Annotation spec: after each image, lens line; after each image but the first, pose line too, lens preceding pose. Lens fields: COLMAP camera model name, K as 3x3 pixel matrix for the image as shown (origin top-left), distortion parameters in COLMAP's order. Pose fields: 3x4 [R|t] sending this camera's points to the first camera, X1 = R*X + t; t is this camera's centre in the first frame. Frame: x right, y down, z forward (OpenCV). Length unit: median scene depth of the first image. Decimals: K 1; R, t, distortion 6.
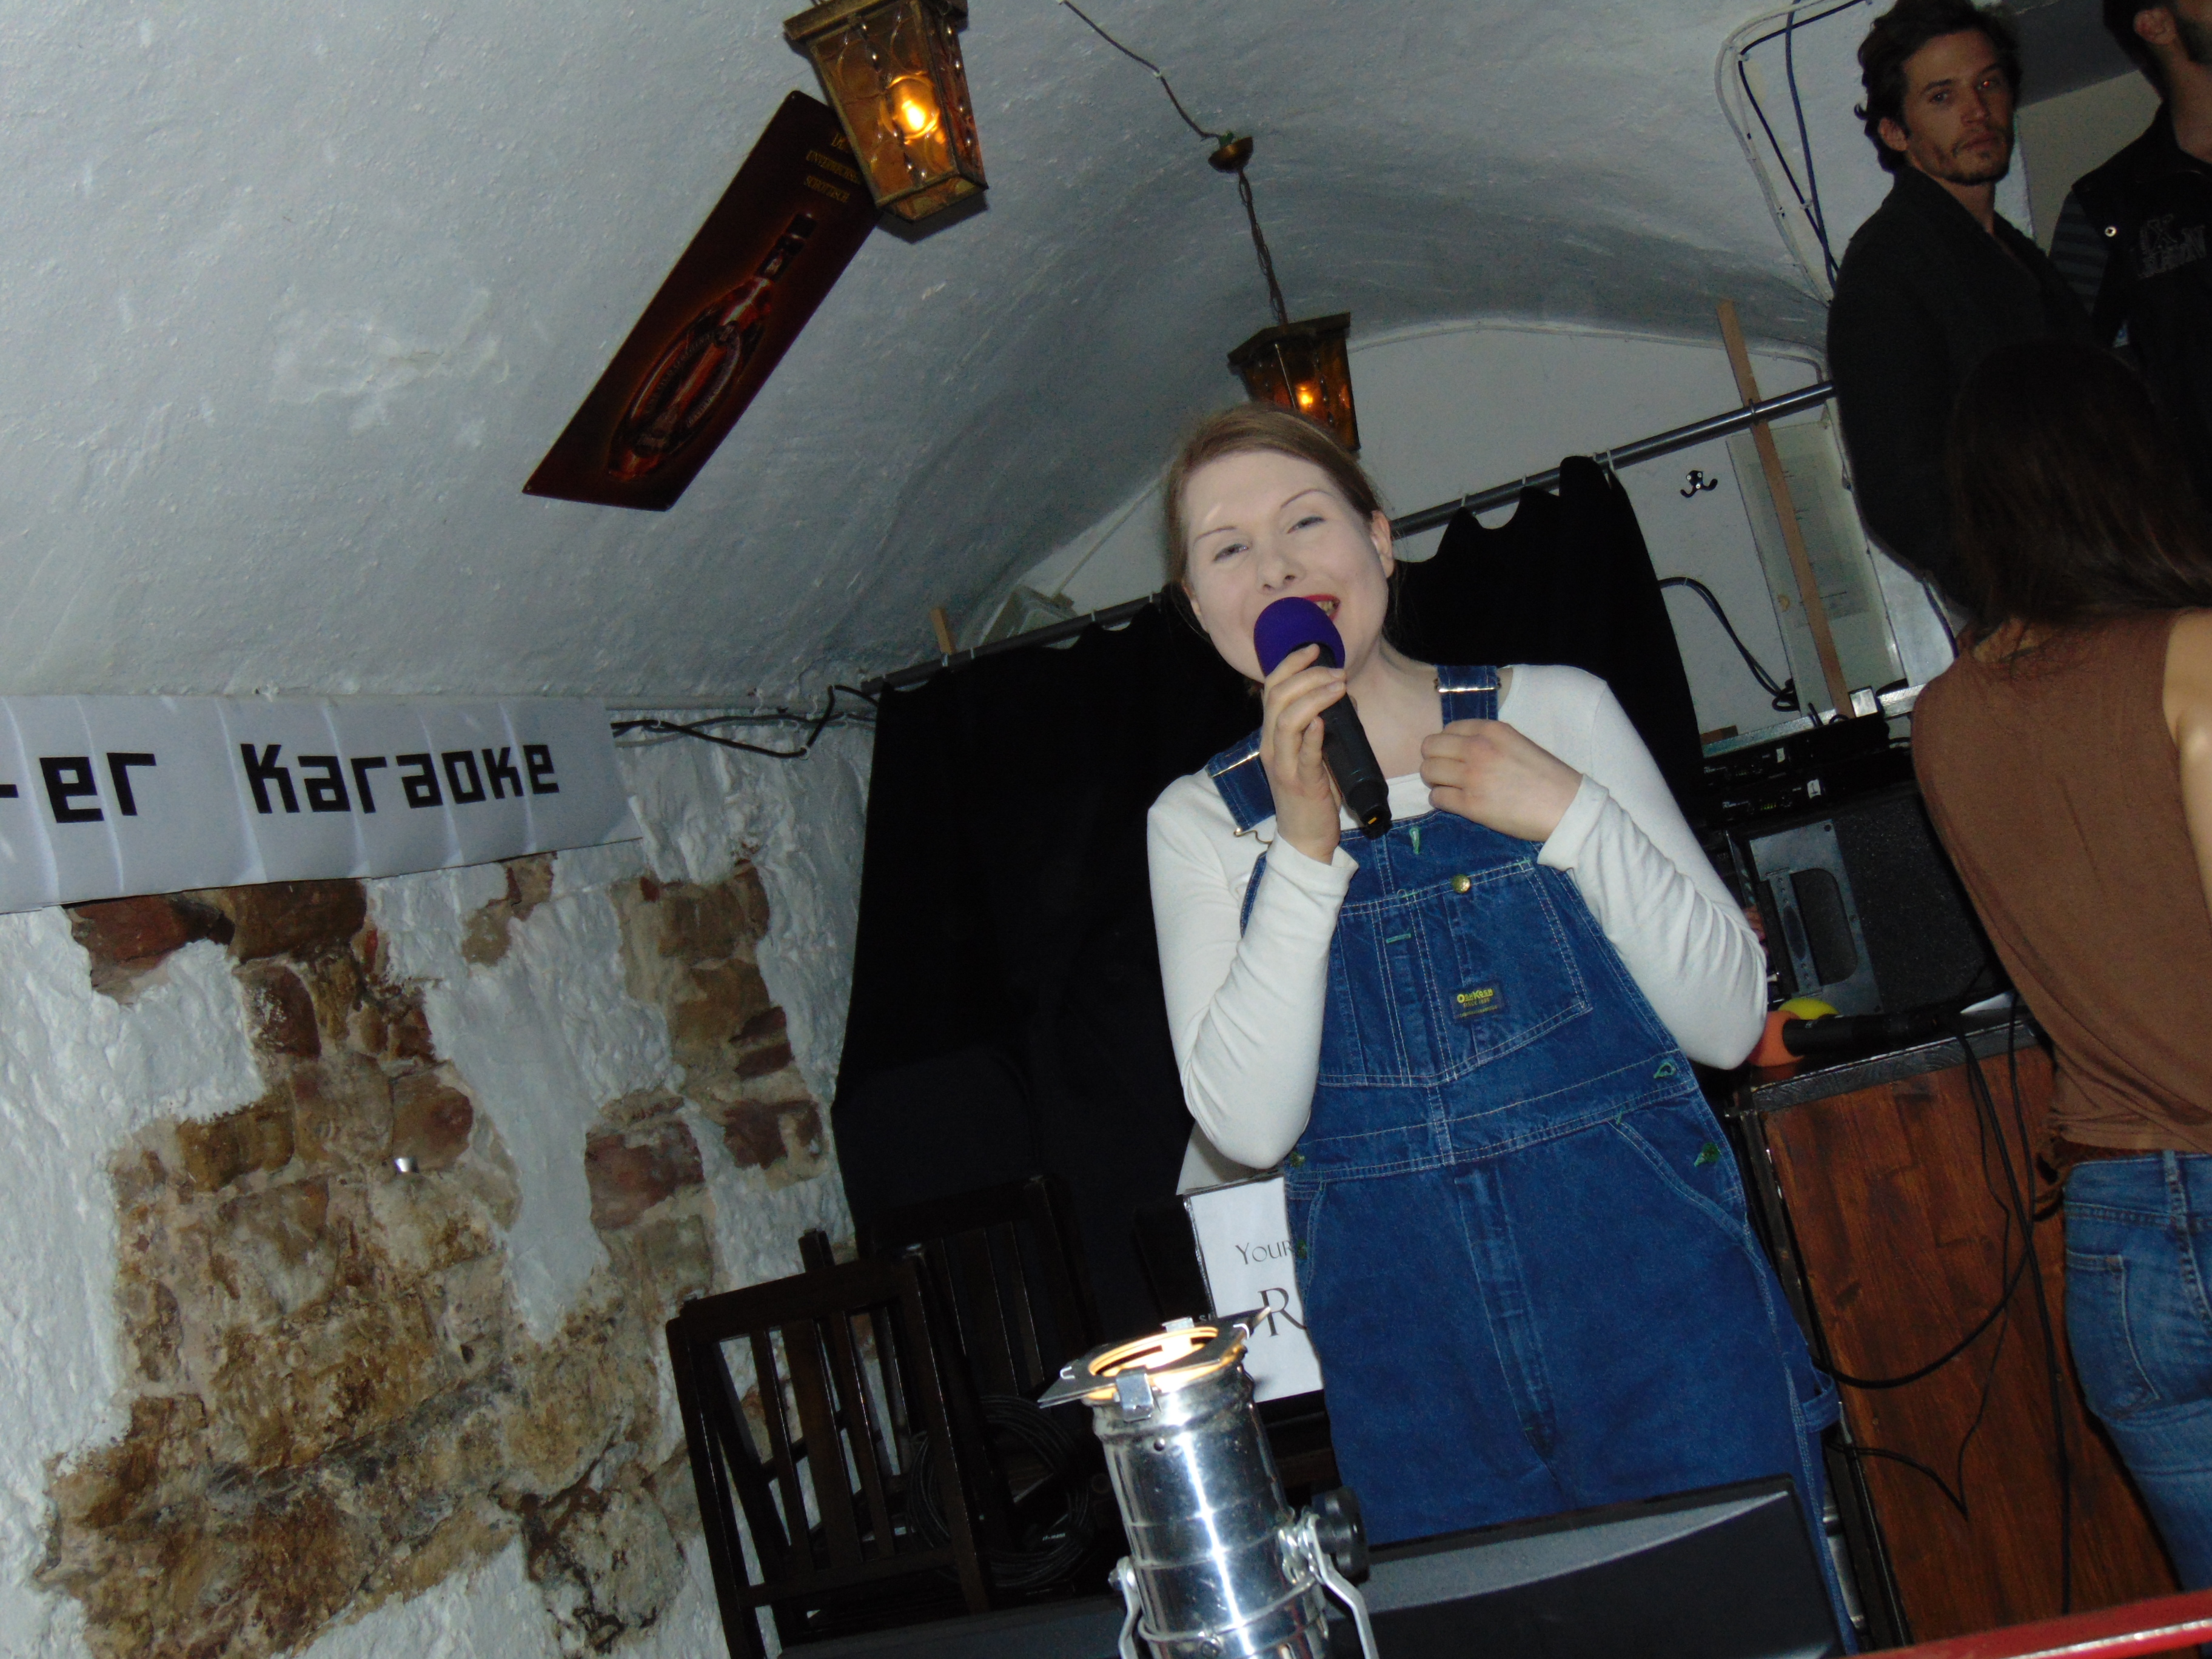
lens RADIAL K [[2700.3, 0, 1068.1], [0, 2700.3, 794.5], [0, 0, 1]] dist [-0.005909, -0.005253]
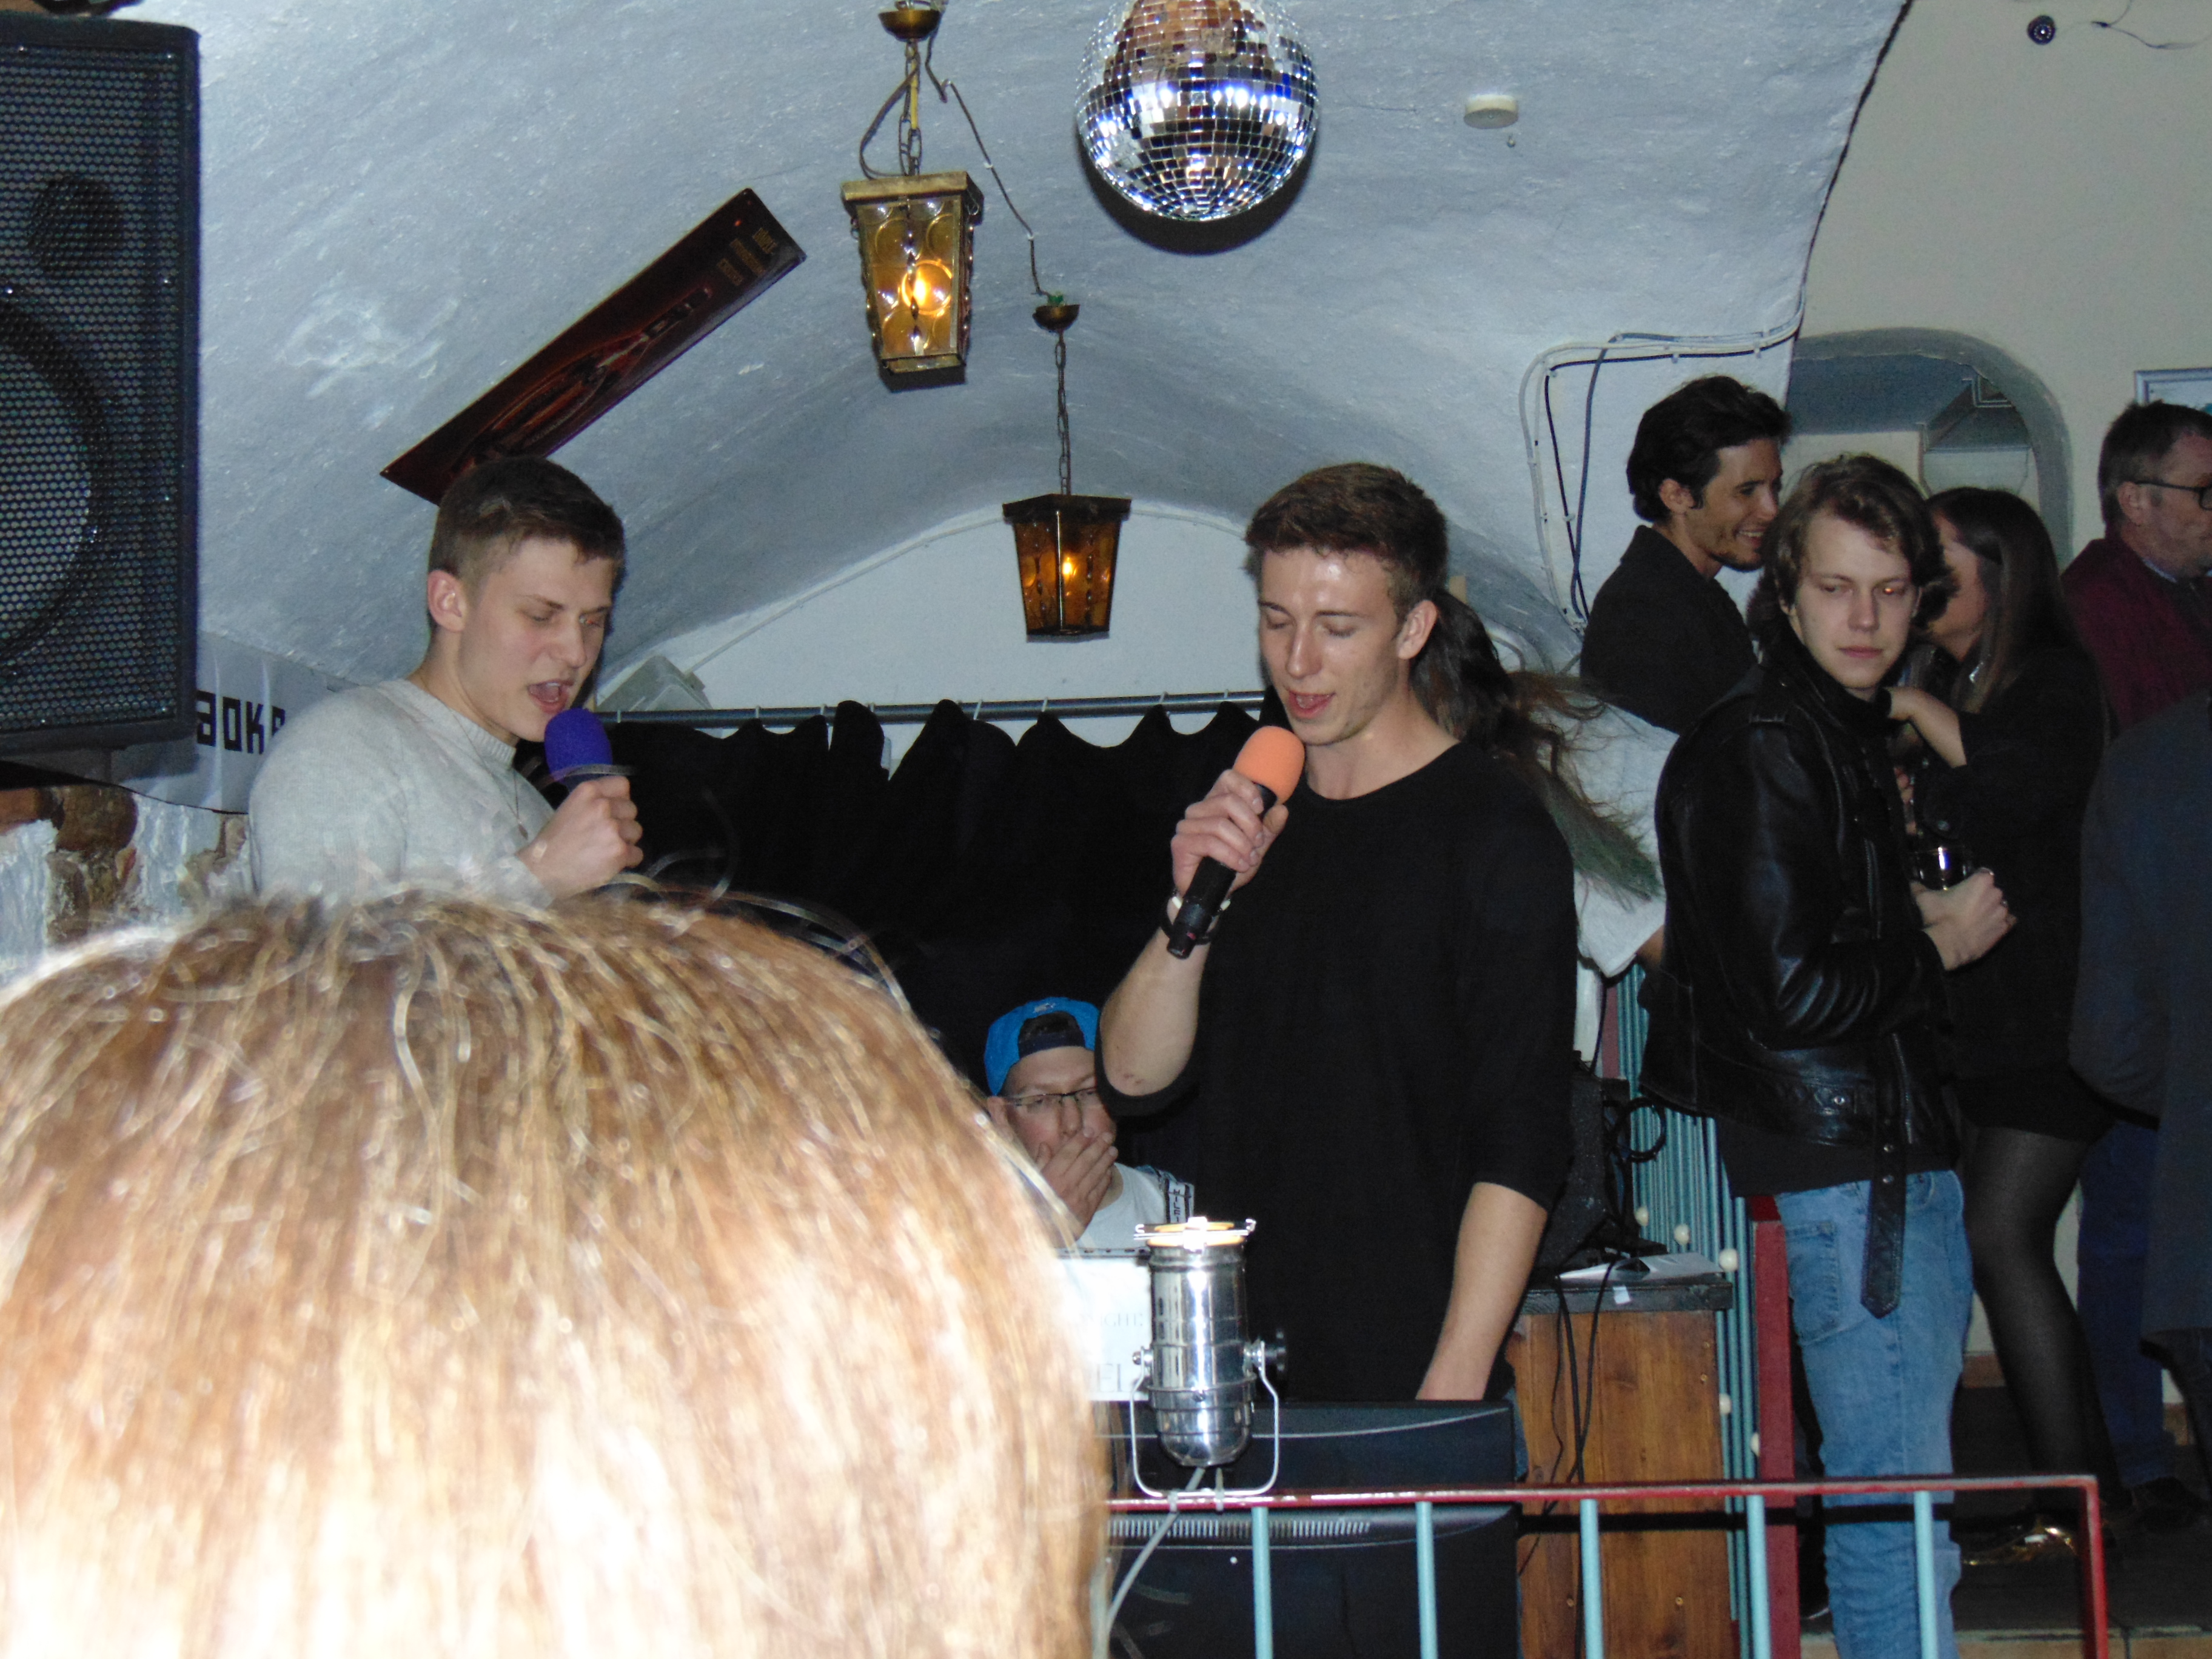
lens RADIAL K [[3939.8, 0, 1106.0], [0, 3939.8, 829.5], [0, 0, 1]] dist [0.019806, 0.122155]
pose [[0.942911, 0.251858, 0.217916, -0.229479], [-0.242505, 0.967686, -0.069102, 0.054780], [-0.228278, 0.012311, 0.973518, -0.515486]]
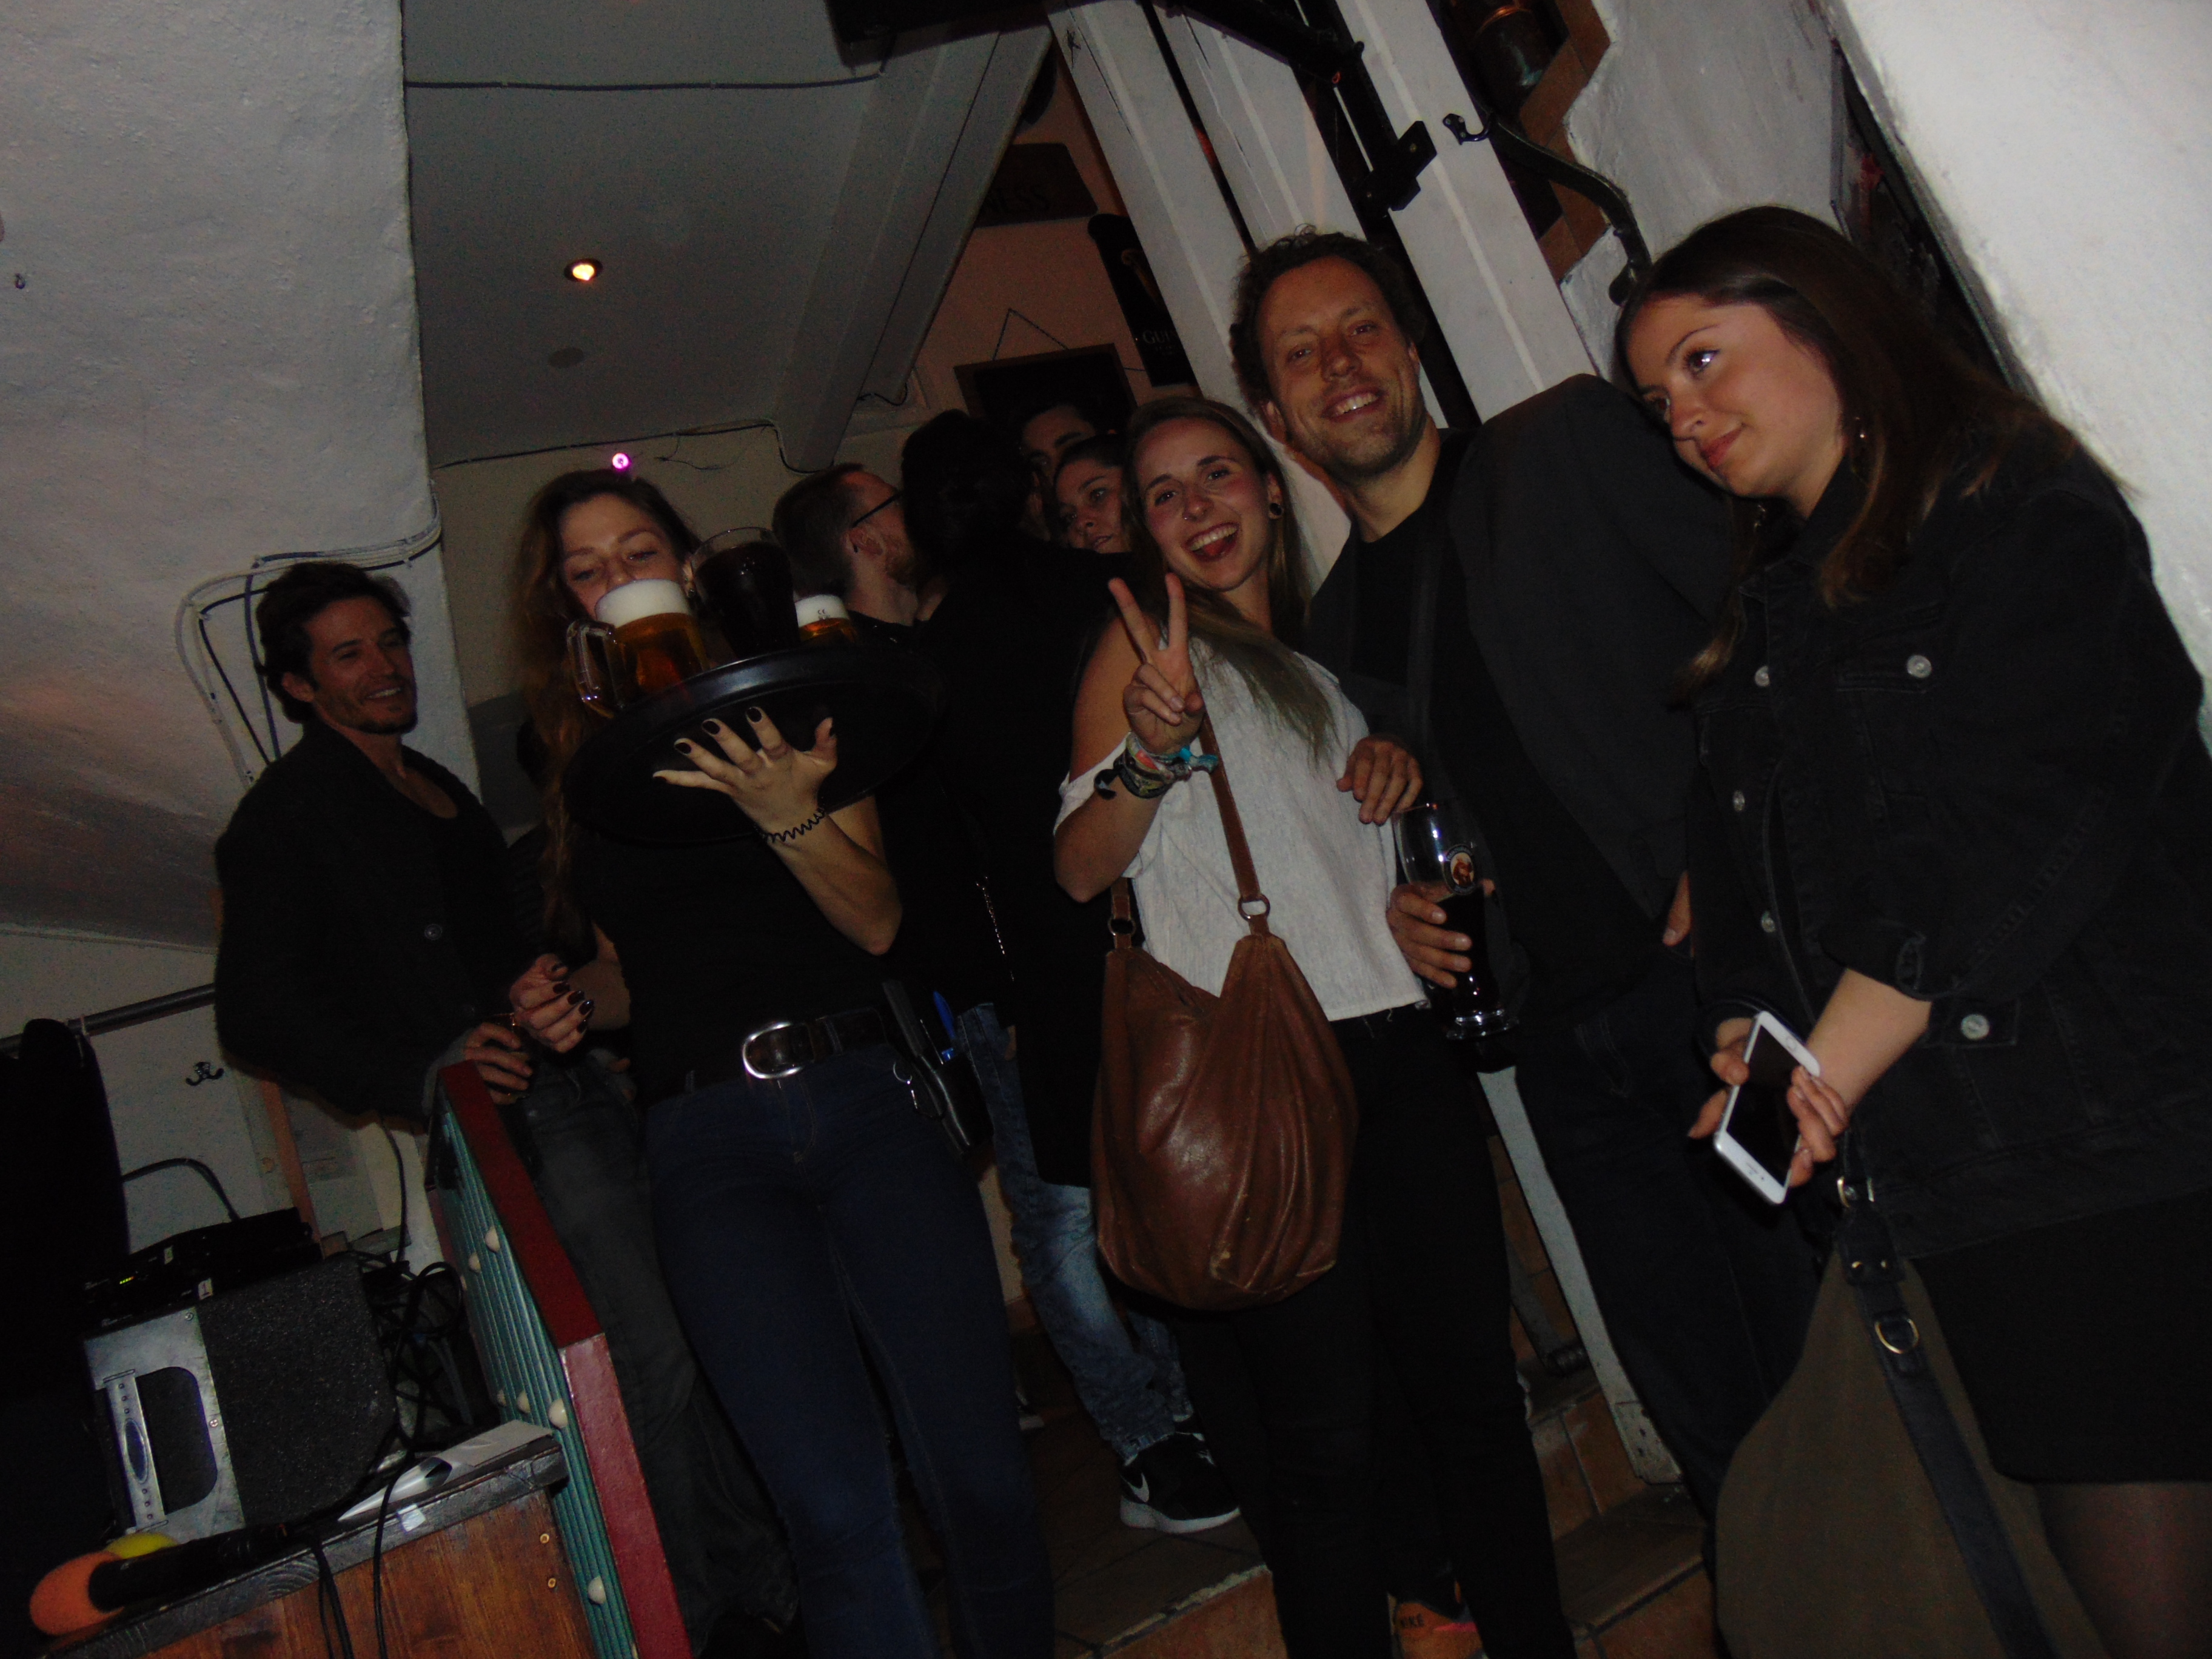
lens RADIAL K [[1638.2, 0, 1106.0], [0, 1638.2, 829.5], [0, 0, 1]] dist [-0.006970, 0.041716]
pose [[0.800319, 0.102675, 0.590717, 0.177113], [0.105040, 0.945981, -0.306735, 0.054452], [-0.590301, 0.307535, 0.746302, 0.353318]]
